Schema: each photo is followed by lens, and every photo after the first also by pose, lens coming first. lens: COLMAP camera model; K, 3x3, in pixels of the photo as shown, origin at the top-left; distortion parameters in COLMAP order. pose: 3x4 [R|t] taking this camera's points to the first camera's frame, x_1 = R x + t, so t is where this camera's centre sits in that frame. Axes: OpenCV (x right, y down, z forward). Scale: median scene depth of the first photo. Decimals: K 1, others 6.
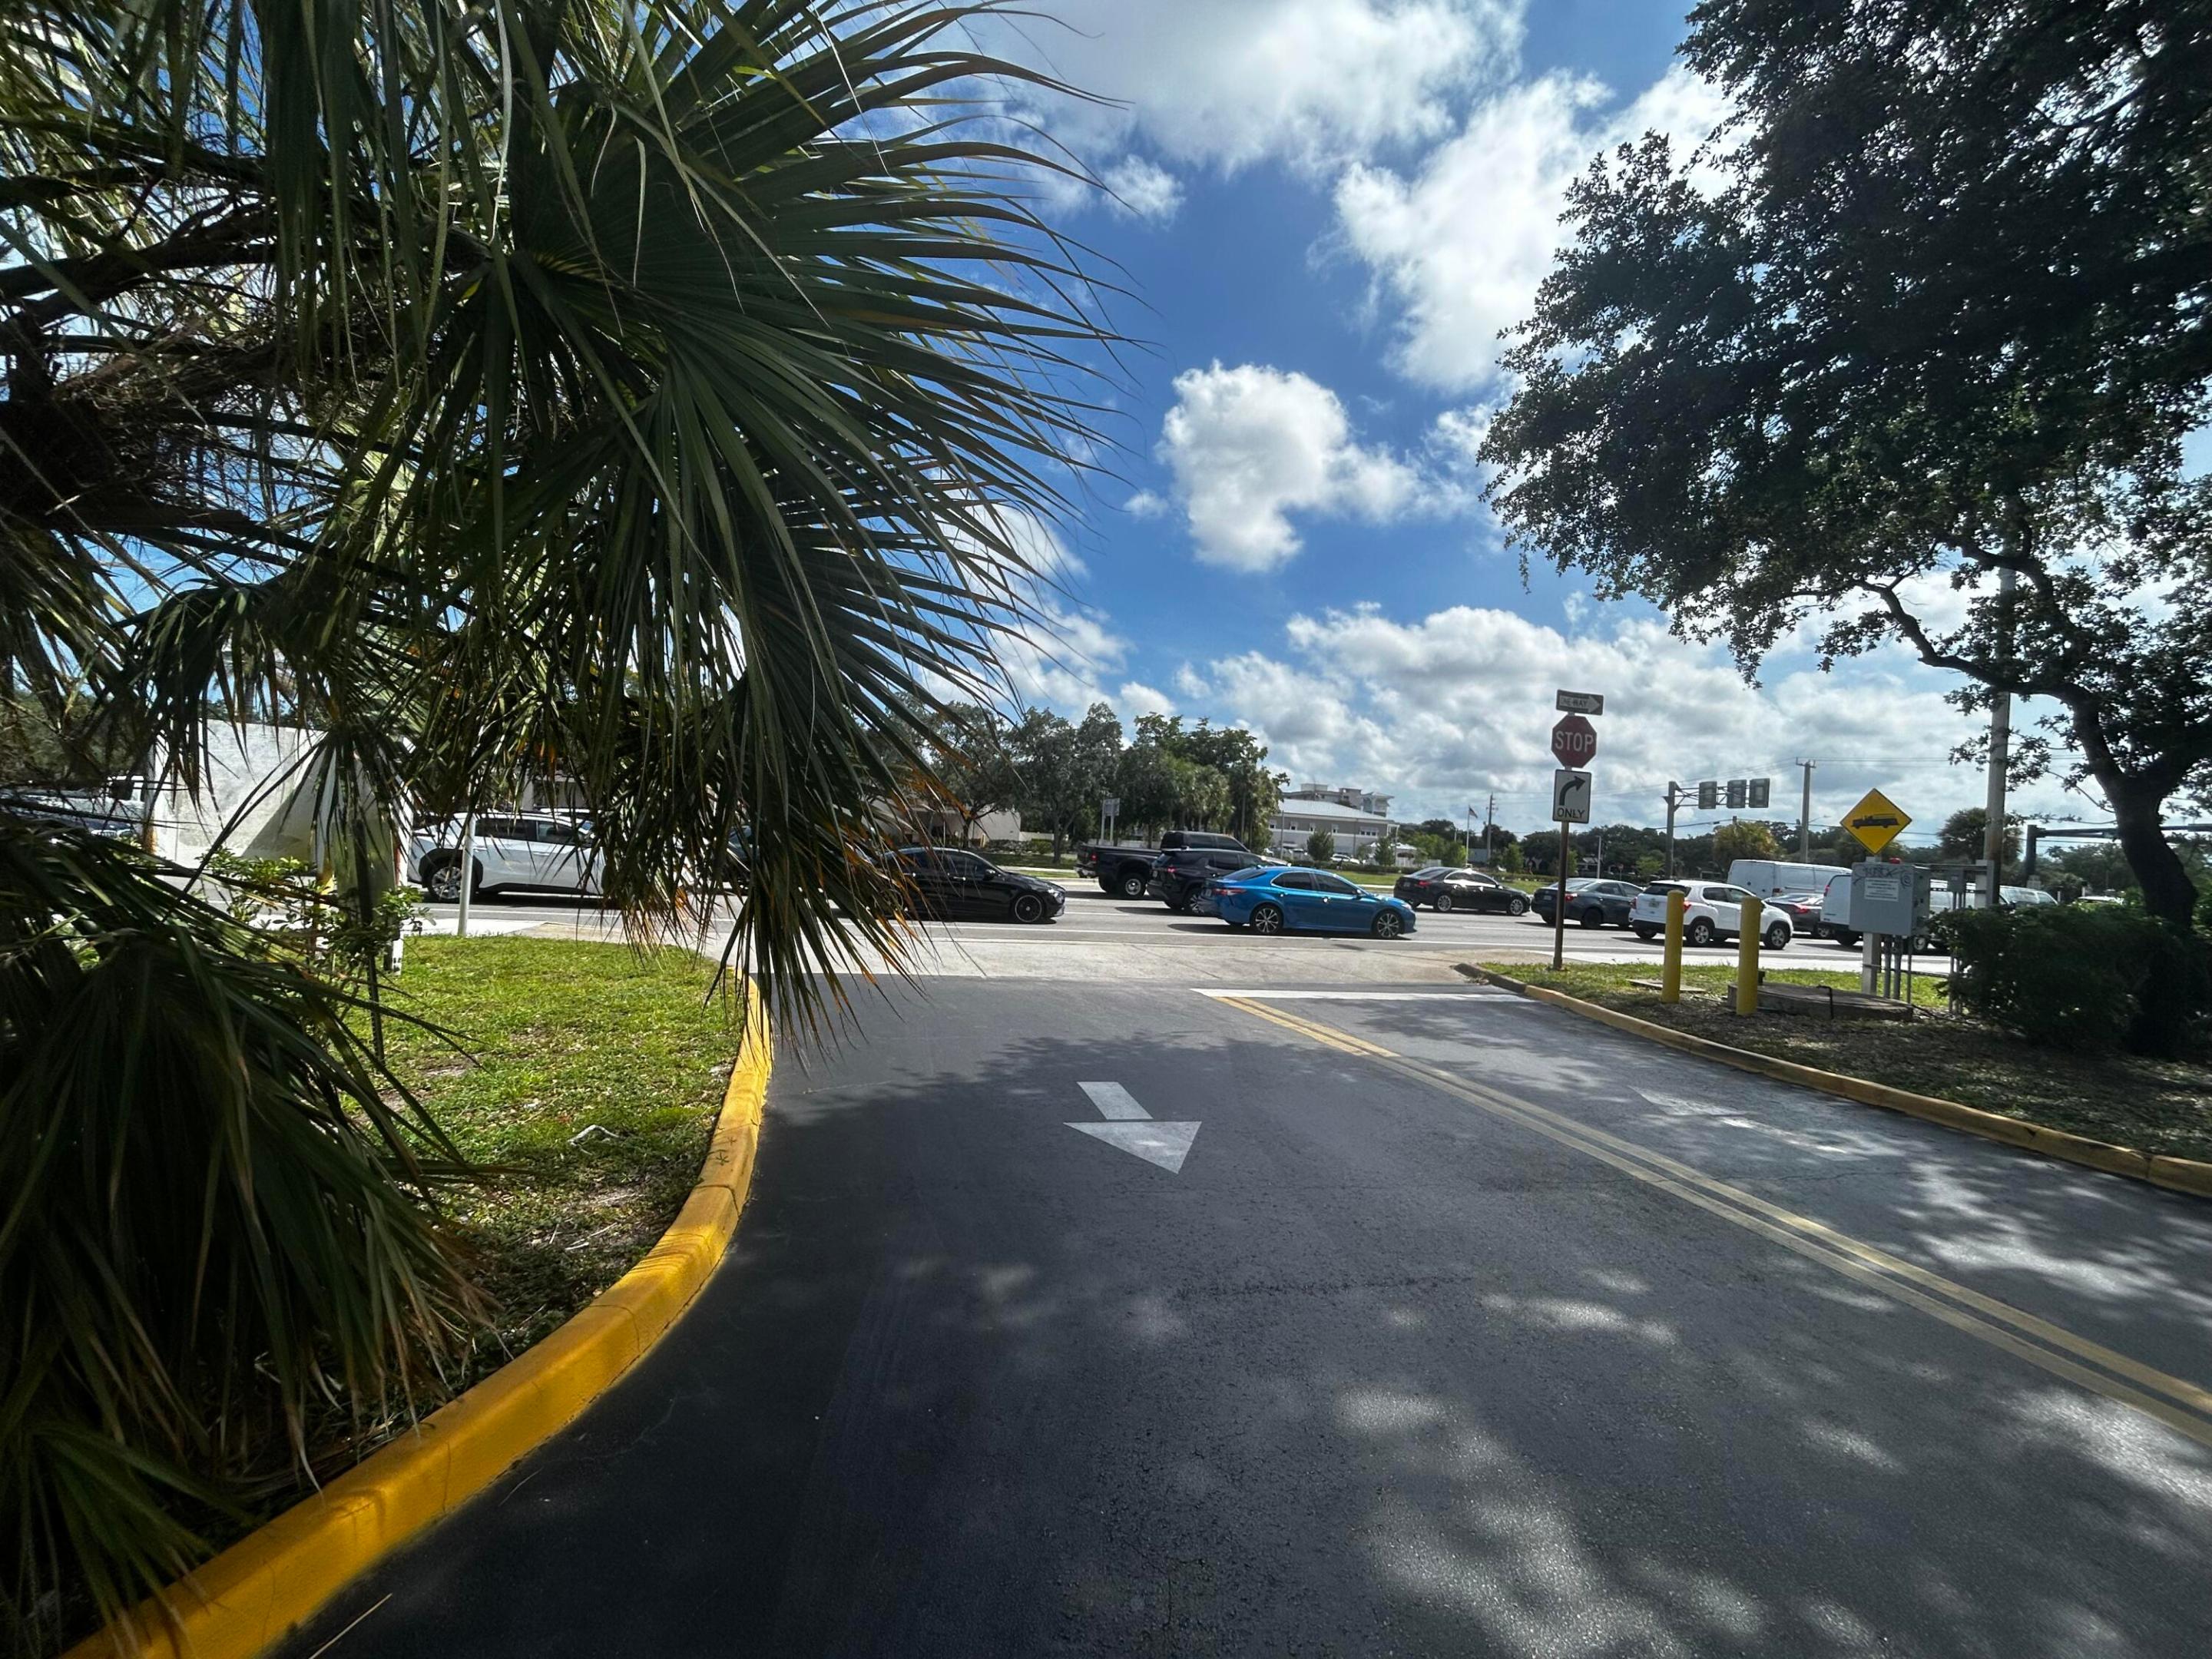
lens RADIAL K [[893.3, 0, 1105.2], [0, 893.3, 823.0], [0, 0, 1]] dist [0.002956, -0.001737]
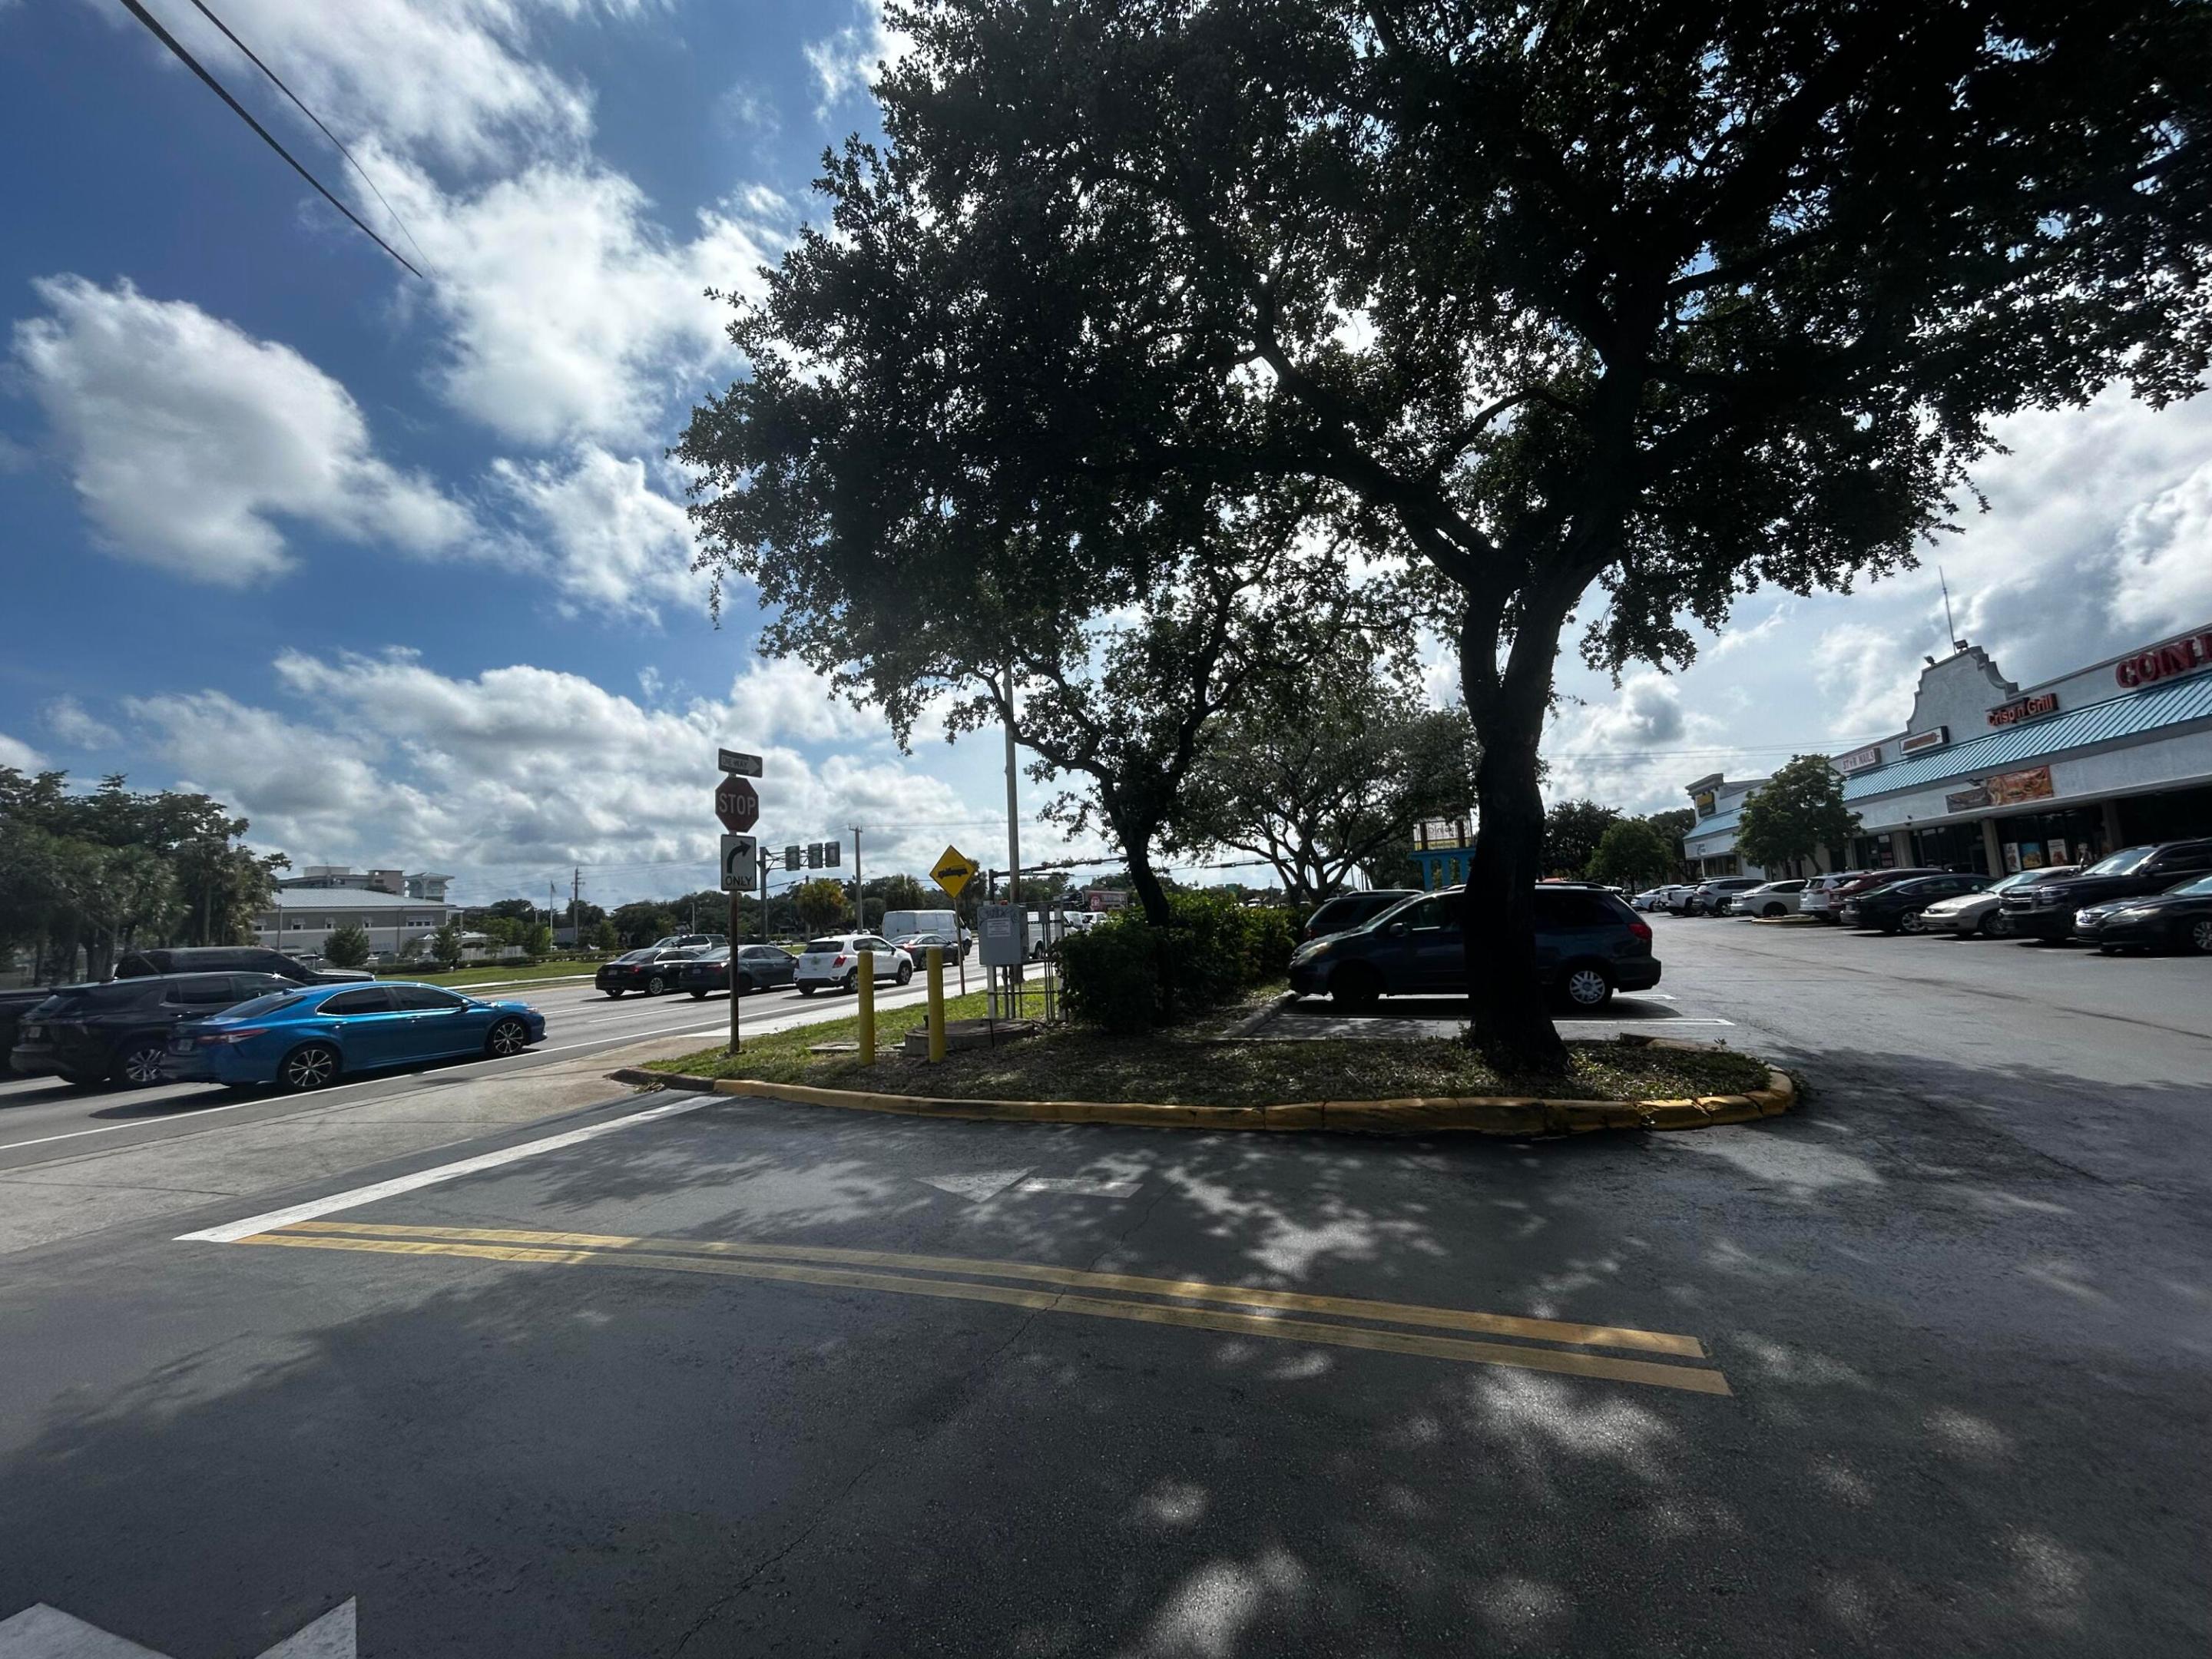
lens RADIAL K [[893.3, 0, 1105.2], [0, 893.3, 823.0], [0, 0, 1]] dist [0.002956, -0.001737]
pose [[0.583607, -0.010249, 0.811972, -0.015081], [0.074071, 0.996424, -0.040662, -0.005716], [-0.808651, 0.083875, 0.582279, 0.178796]]
